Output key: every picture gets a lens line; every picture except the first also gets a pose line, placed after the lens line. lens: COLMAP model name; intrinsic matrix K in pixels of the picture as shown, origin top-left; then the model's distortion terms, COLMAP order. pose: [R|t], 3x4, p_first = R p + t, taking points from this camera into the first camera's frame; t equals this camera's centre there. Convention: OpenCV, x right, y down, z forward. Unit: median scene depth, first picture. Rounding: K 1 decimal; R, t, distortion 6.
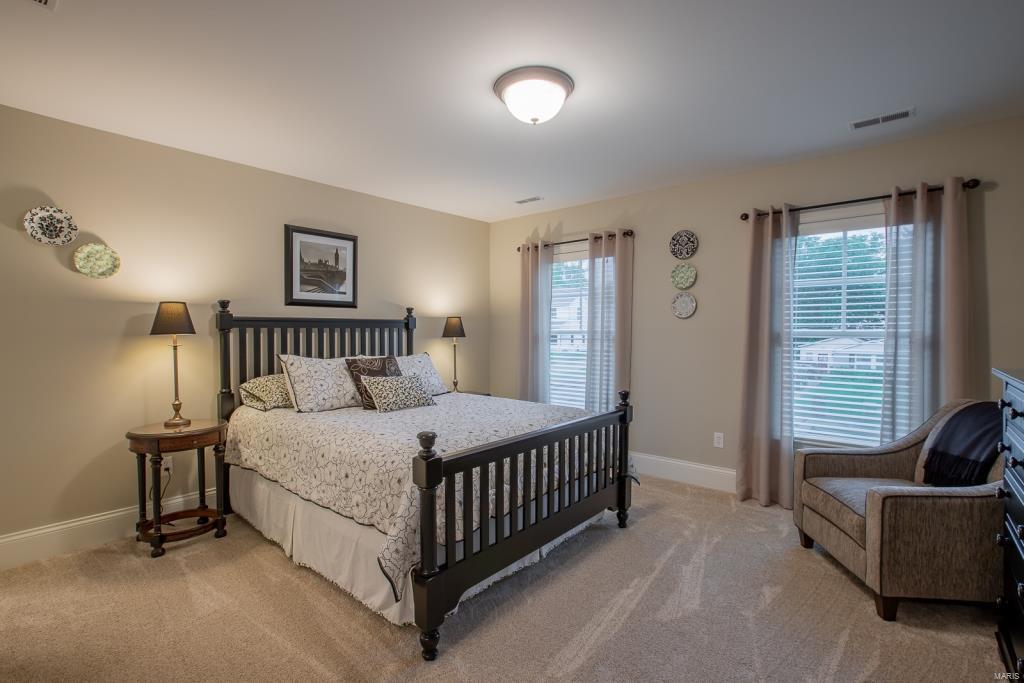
lens RADIAL K [[470.0, 0, 508.9], [0, 470.0, 346.6], [0, 0, 1]] dist [-0.034356, 0.013335]
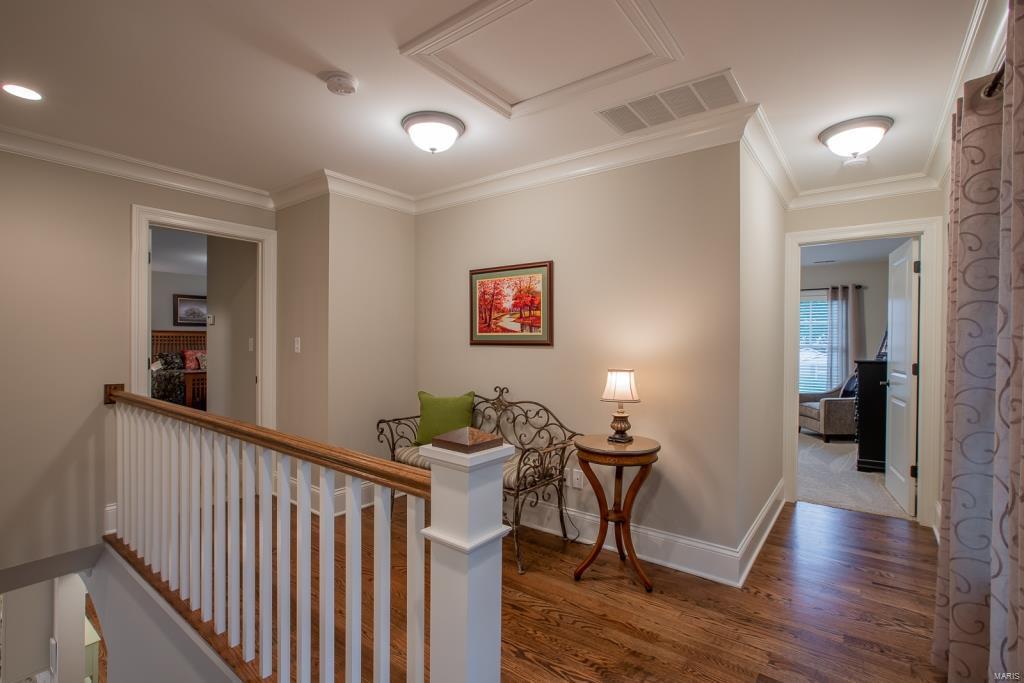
lens RADIAL K [[470.0, 0, 513.8], [0, 470.0, 338.1], [0, 0, 1]] dist [-0.034356, 0.013335]
pose [[0.998073, 0.010520, 0.061159, -1.010062], [-0.008251, 0.999272, -0.037239, 0.035480], [-0.061506, 0.036663, 0.997433, -1.373213]]
